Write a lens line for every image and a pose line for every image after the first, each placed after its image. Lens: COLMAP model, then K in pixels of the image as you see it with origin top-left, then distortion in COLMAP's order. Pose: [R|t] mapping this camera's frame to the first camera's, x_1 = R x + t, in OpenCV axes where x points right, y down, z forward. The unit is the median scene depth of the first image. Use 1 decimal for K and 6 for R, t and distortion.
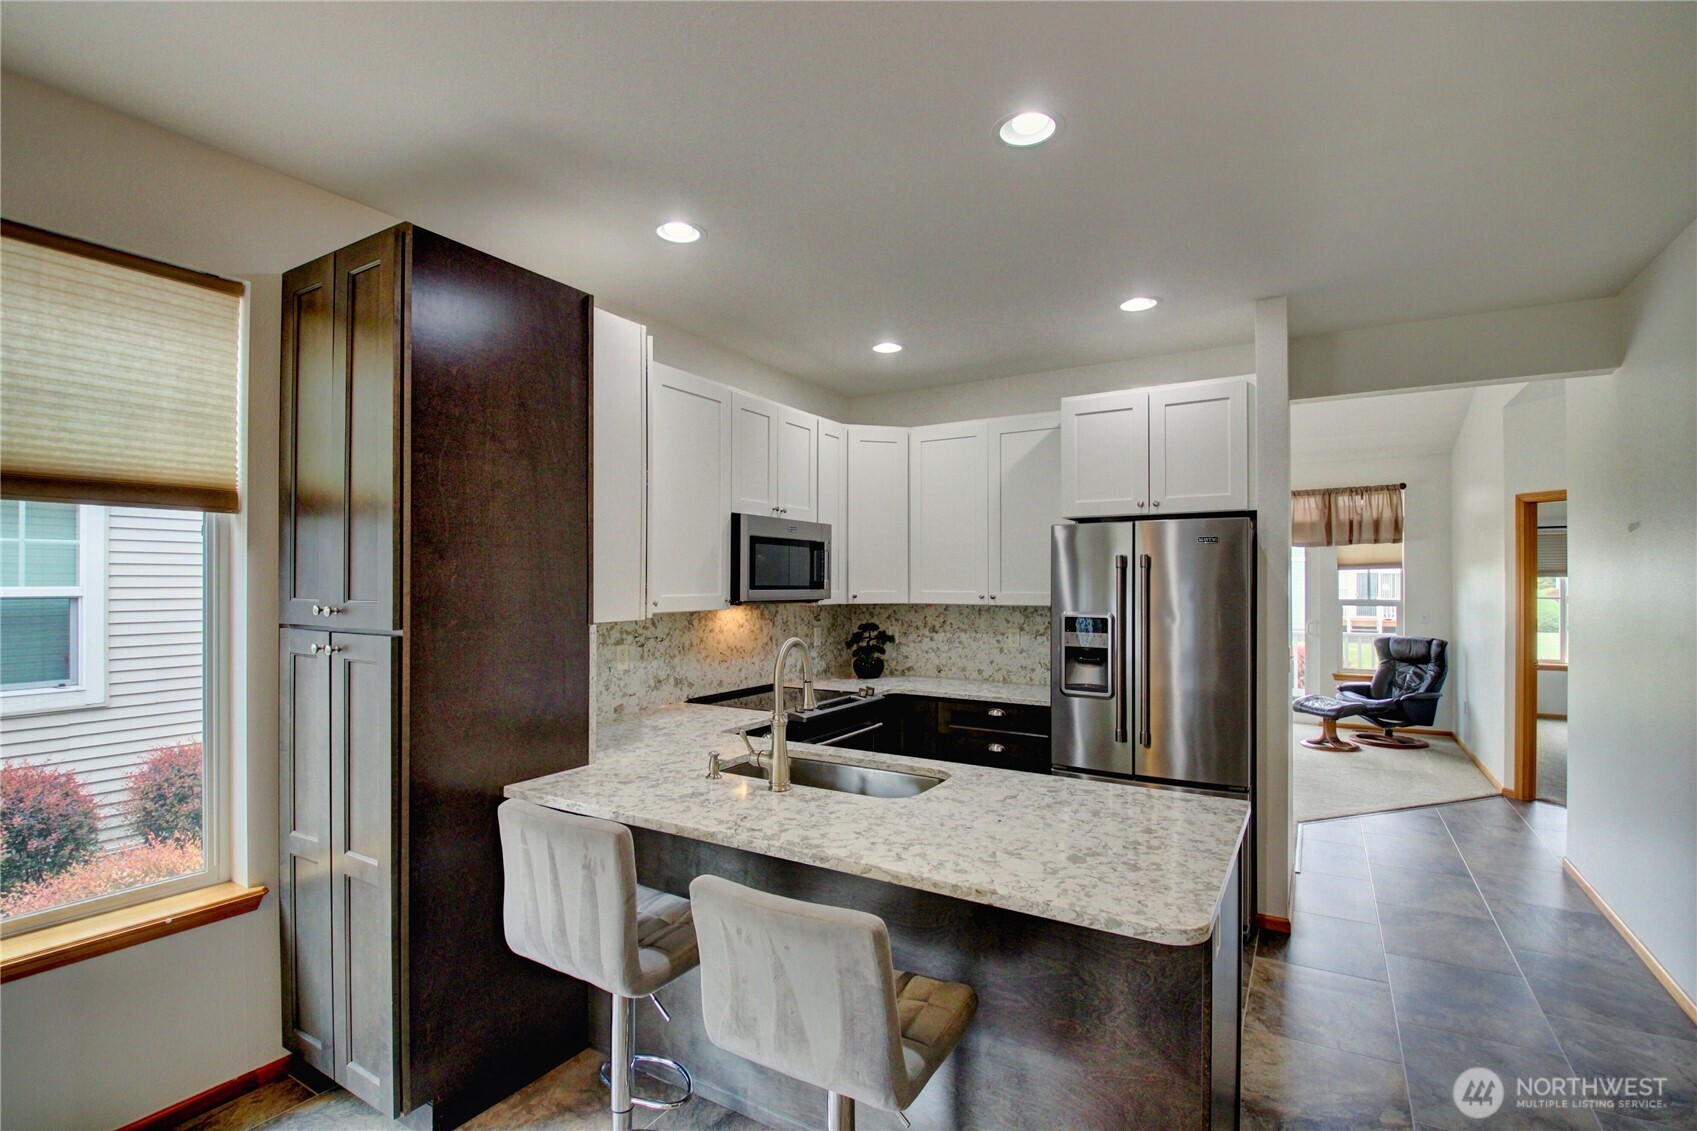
lens RADIAL K [[786.9, 0, 841.7], [0, 786.9, 573.4], [0, 0, 1]] dist [0.000870, -0.016940]
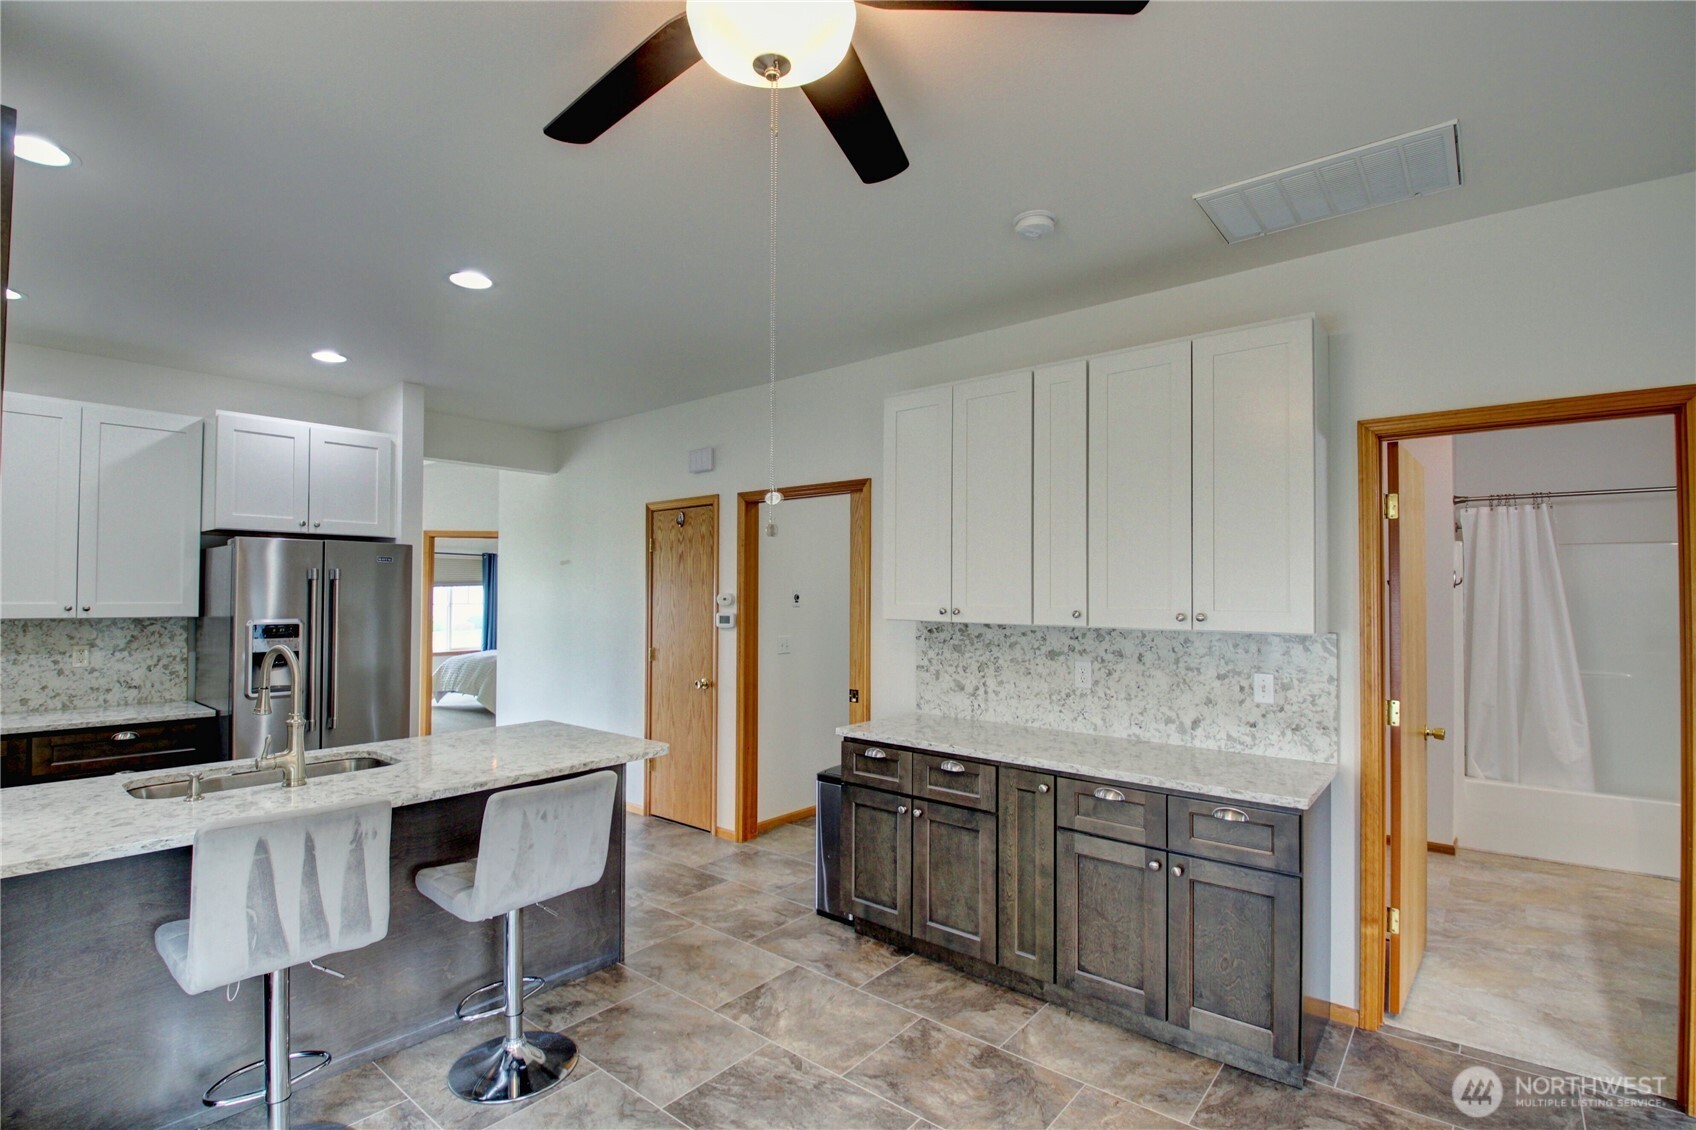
lens RADIAL K [[786.4, 0, 838.7], [0, 786.4, 574.2], [0, 0, 1]] dist [0.000870, -0.016940]
pose [[0.153534, 0.023375, 0.987867, -0.595559], [-0.012379, 0.999687, -0.021731, 0.000208], [-0.988066, -0.008893, 0.153776, 0.055736]]
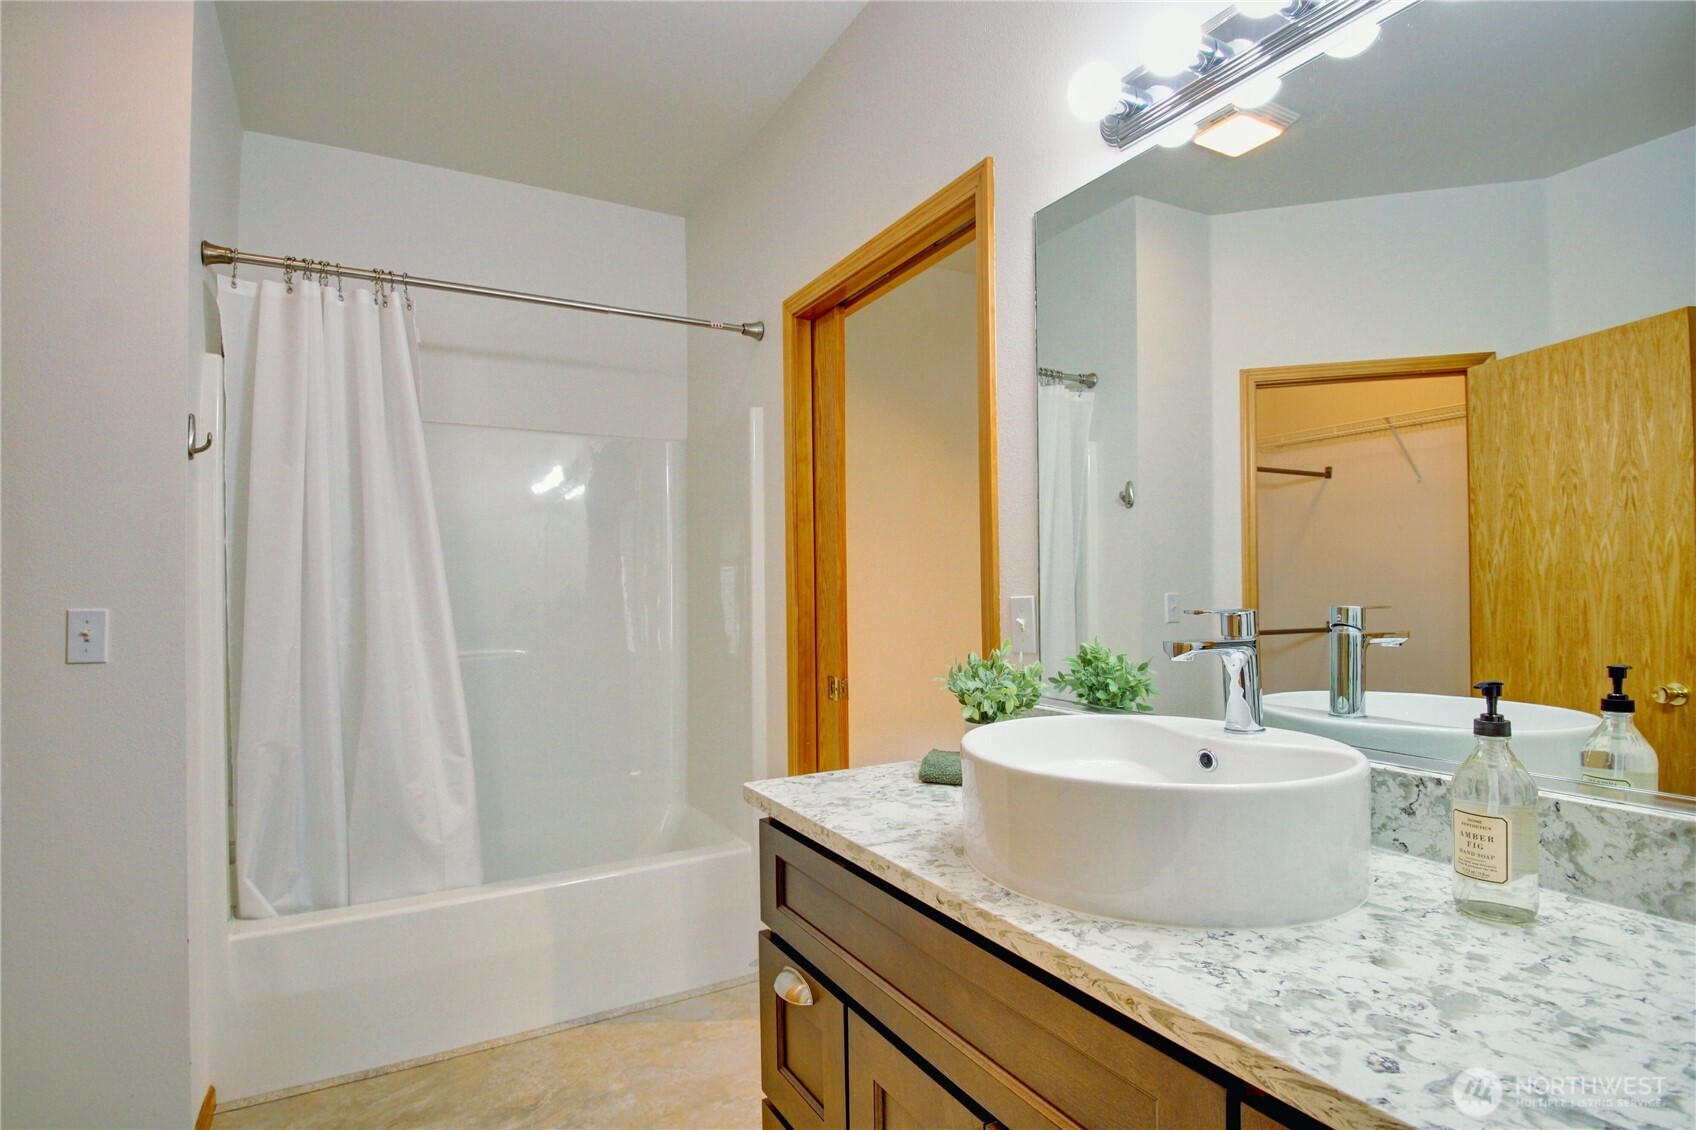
lens RADIAL K [[869.4, 0, 835.4], [0, 869.4, 574.3], [0, 0, 1]] dist [0.006946, -0.021600]
pose [[-0.863912, 0.015584, 0.503401, 0.138030], [0.008917, 0.999838, -0.015650, 0.060792], [-0.503563, -0.009031, -0.863911, -0.434184]]
